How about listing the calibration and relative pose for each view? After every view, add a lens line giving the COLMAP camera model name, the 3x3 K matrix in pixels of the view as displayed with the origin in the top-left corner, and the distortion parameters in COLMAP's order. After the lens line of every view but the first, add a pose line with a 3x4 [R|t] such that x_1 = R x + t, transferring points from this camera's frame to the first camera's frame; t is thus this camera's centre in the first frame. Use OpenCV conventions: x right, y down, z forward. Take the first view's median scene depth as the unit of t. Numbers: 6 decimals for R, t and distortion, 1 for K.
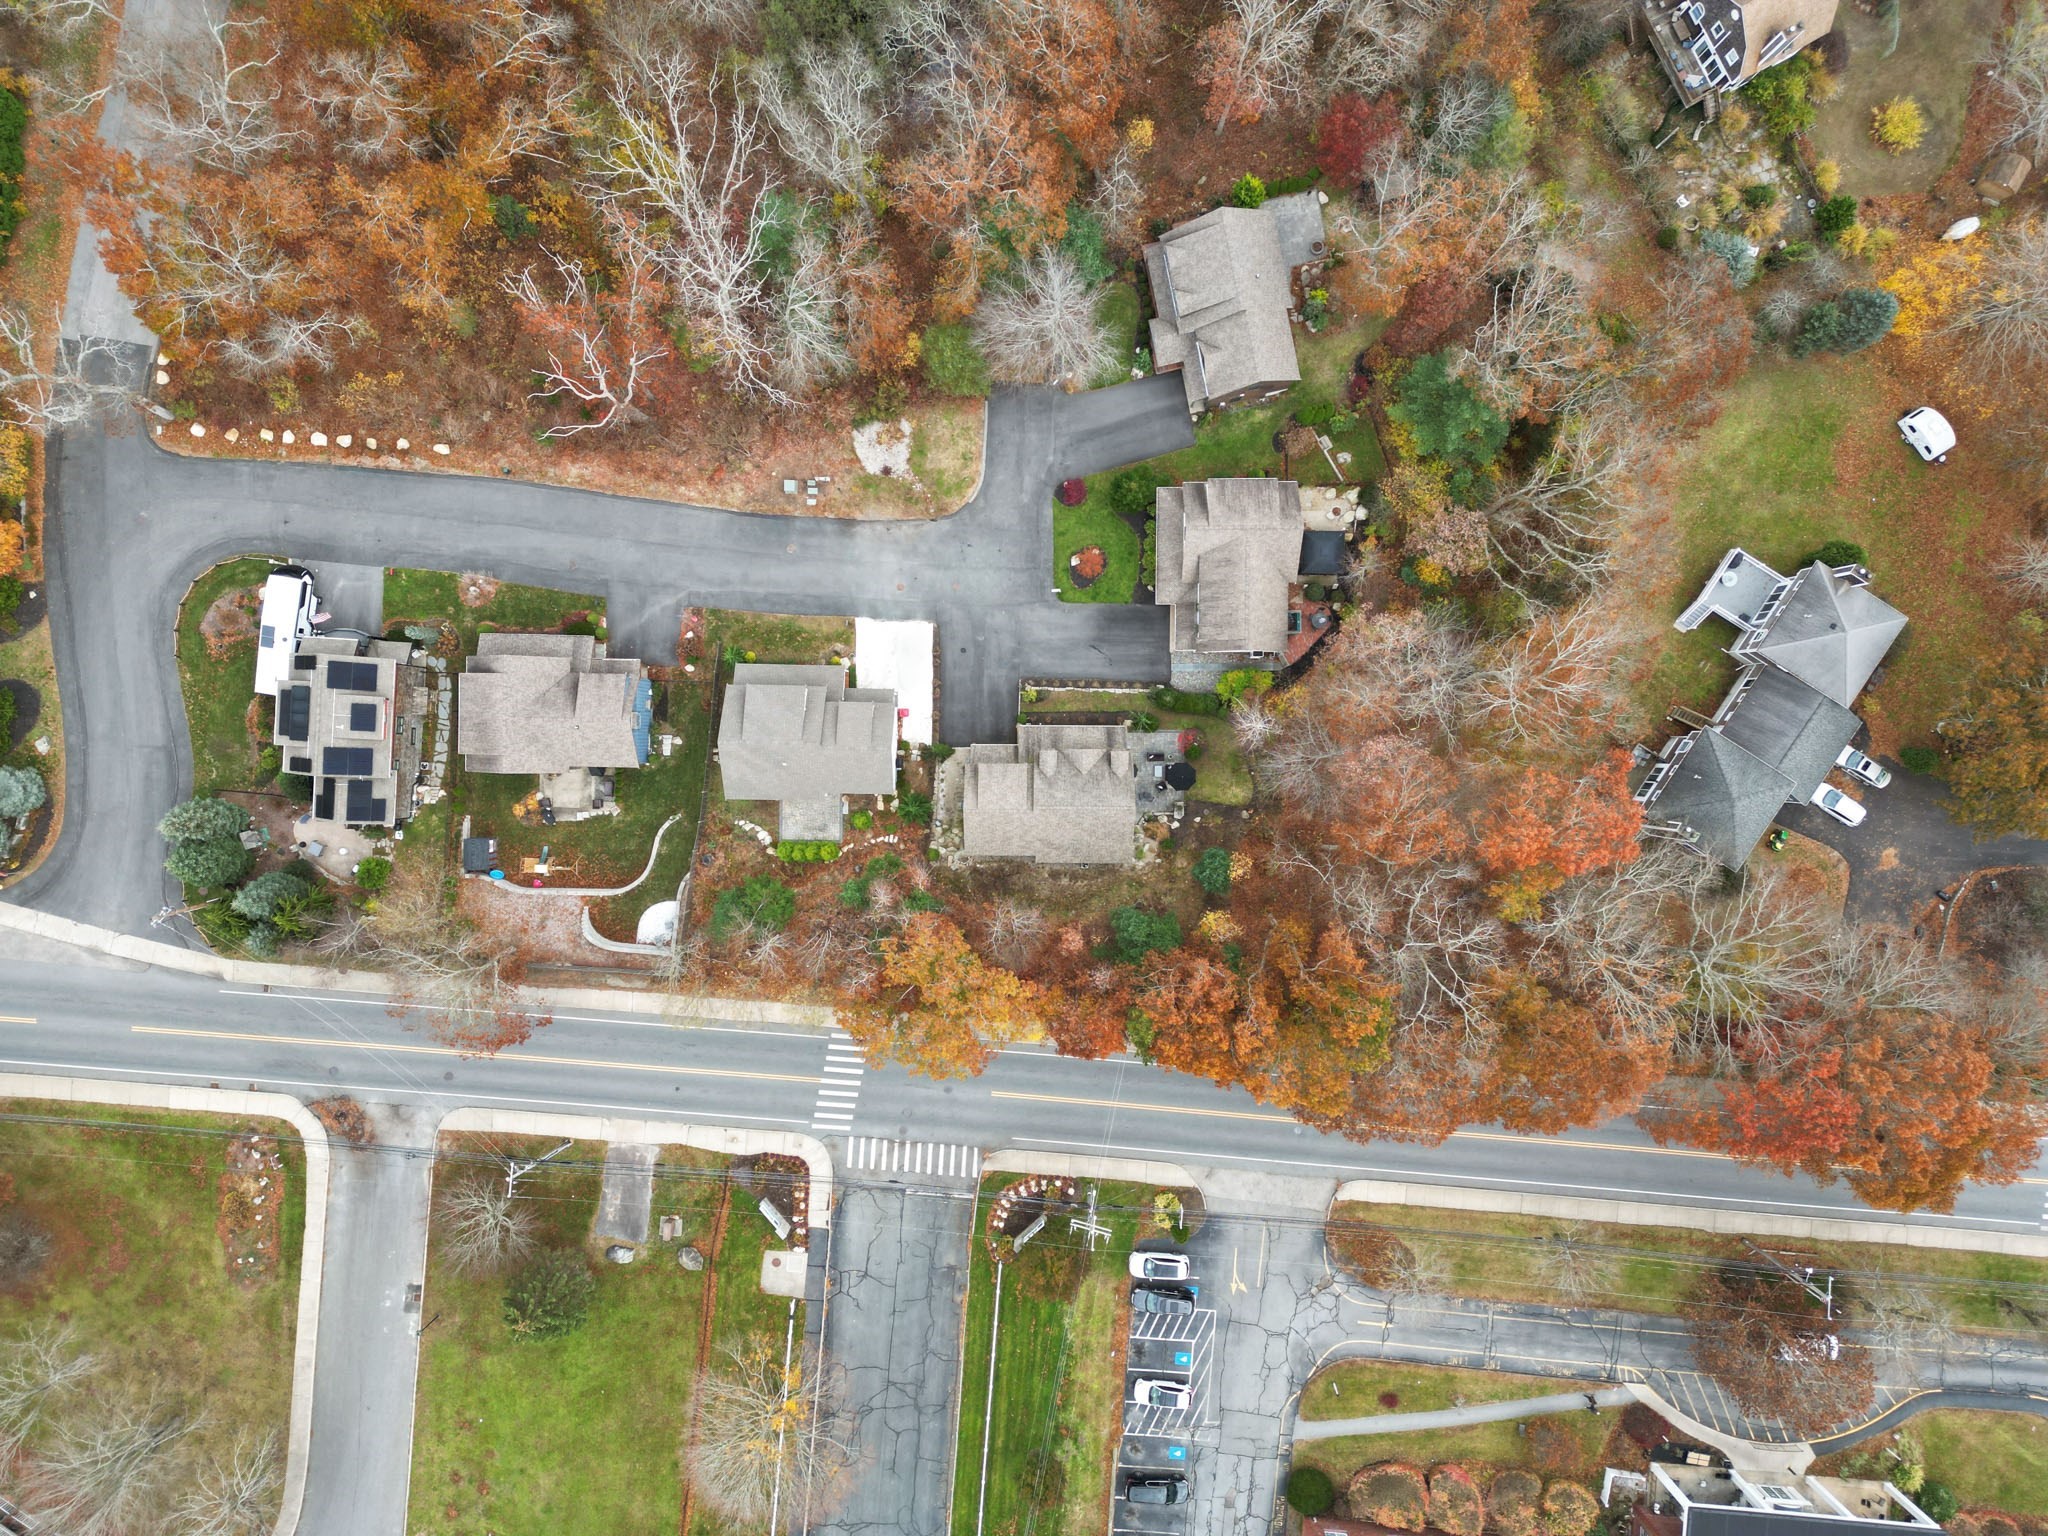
lens RADIAL K [[1428.6, 0, 1034.3], [0, 1428.6, 781.9], [0, 0, 1]] dist [0.042418, -0.017608]
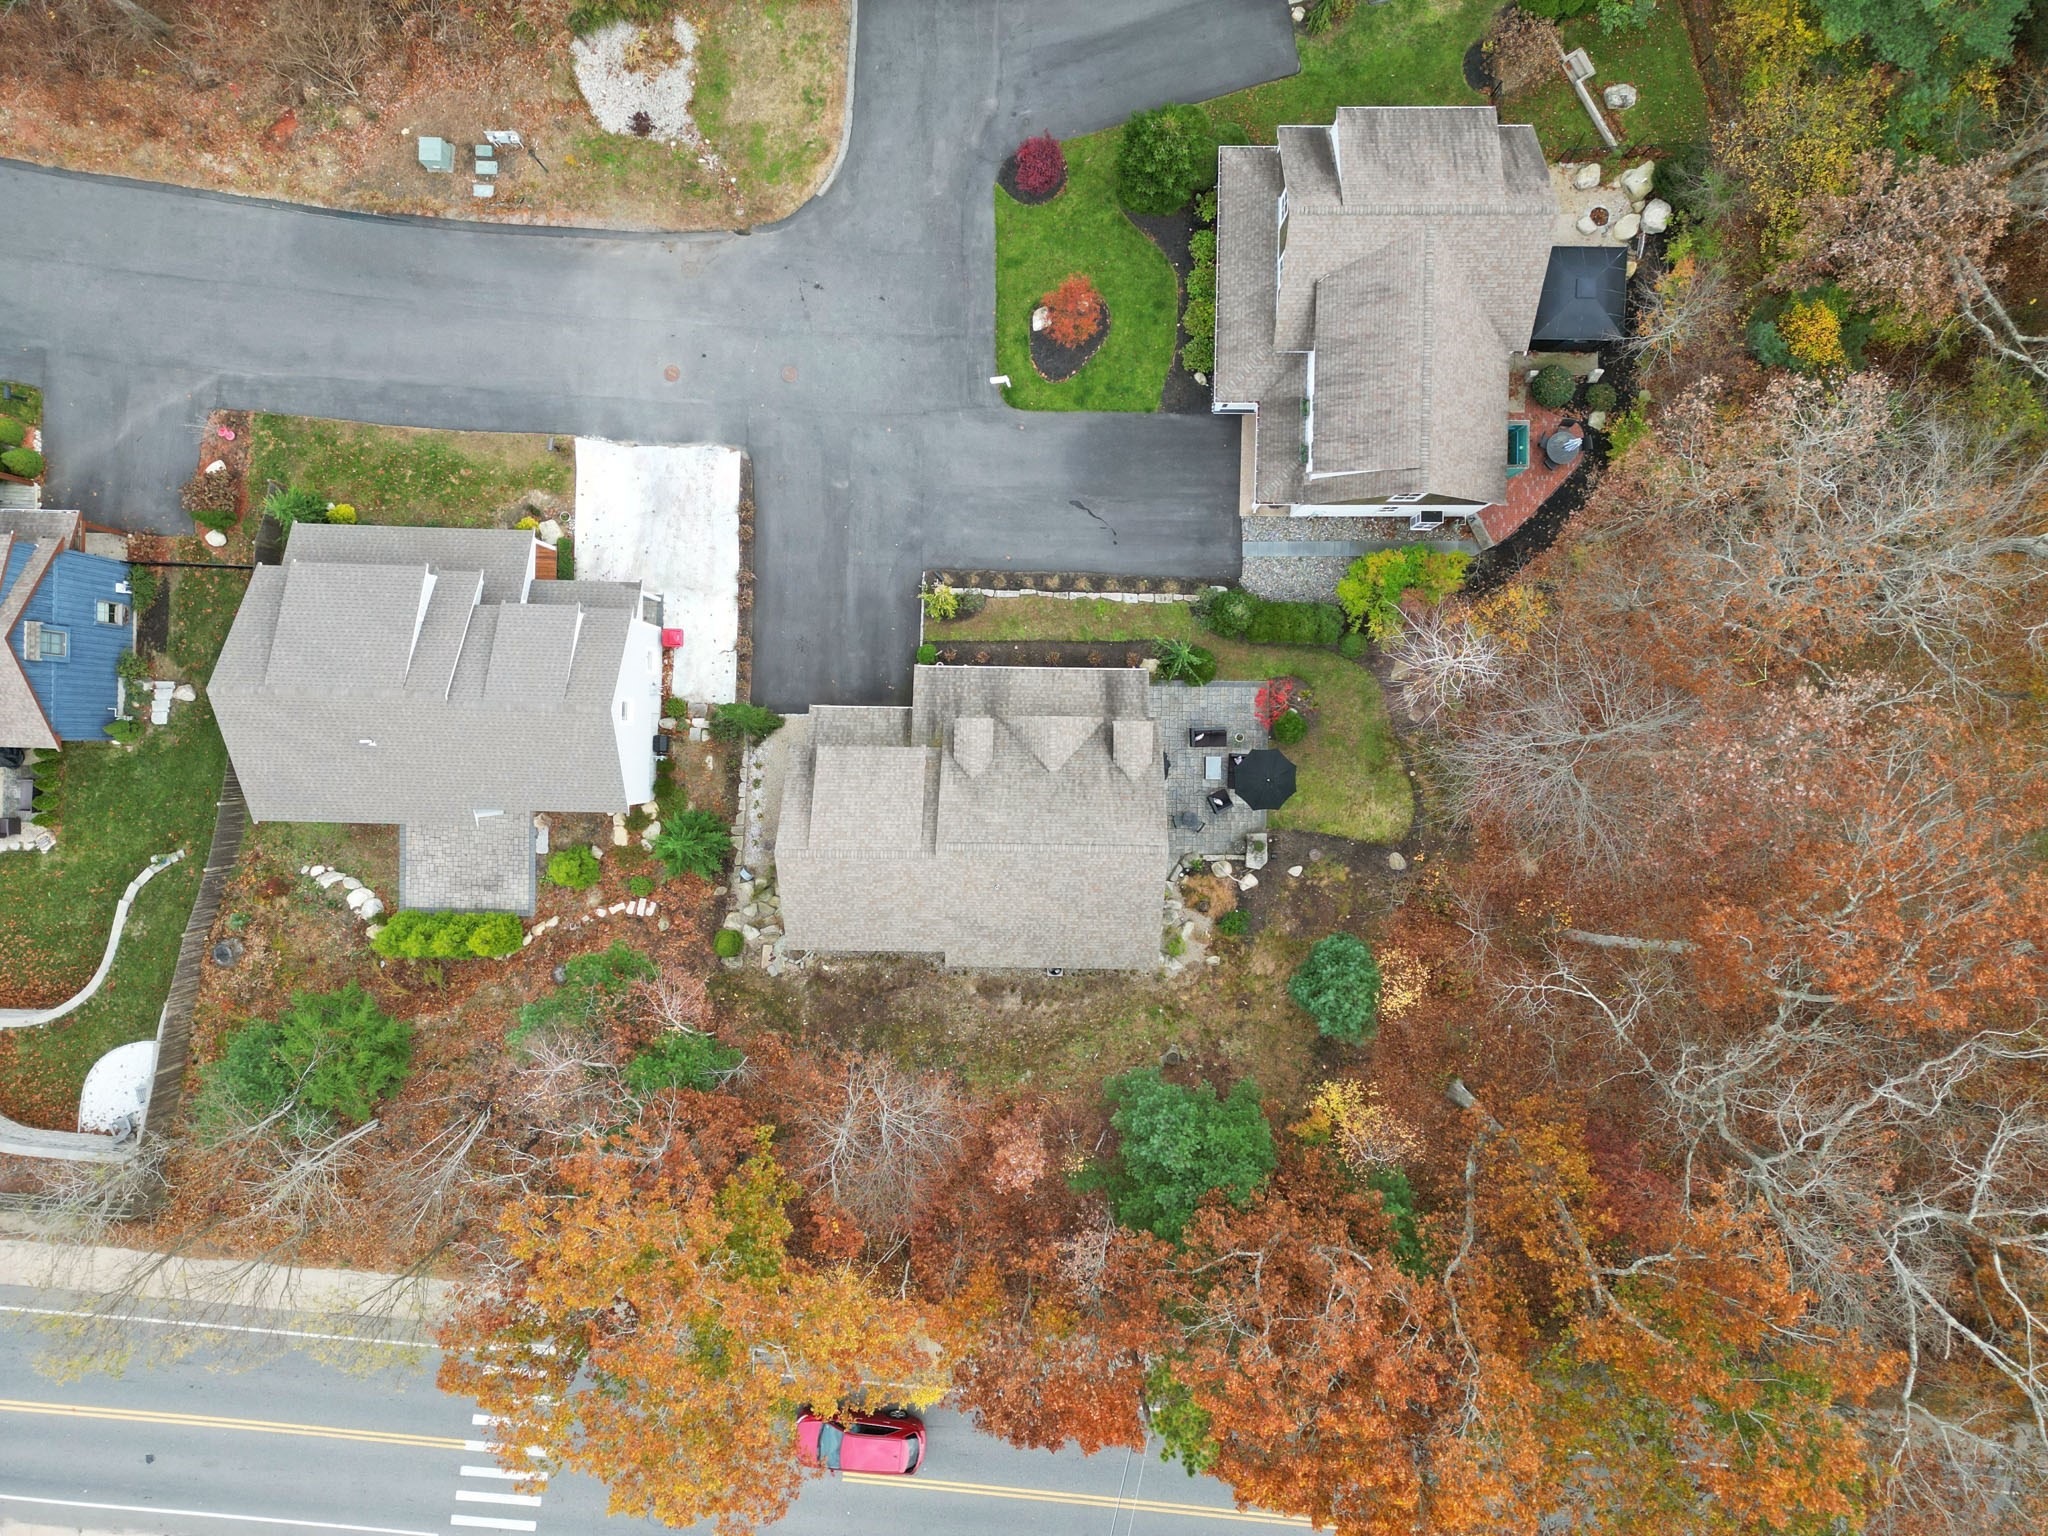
lens RADIAL K [[1428.6, 0, 1036.5], [0, 1428.6, 771.7], [0, 0, 1]] dist [0.042418, -0.017608]
pose [[0.999960, 0.008938, -0.000279, 0.028630], [-0.008940, 0.999918, -0.009222, -0.001341], [0.000197, 0.009224, 0.999957, 0.531194]]
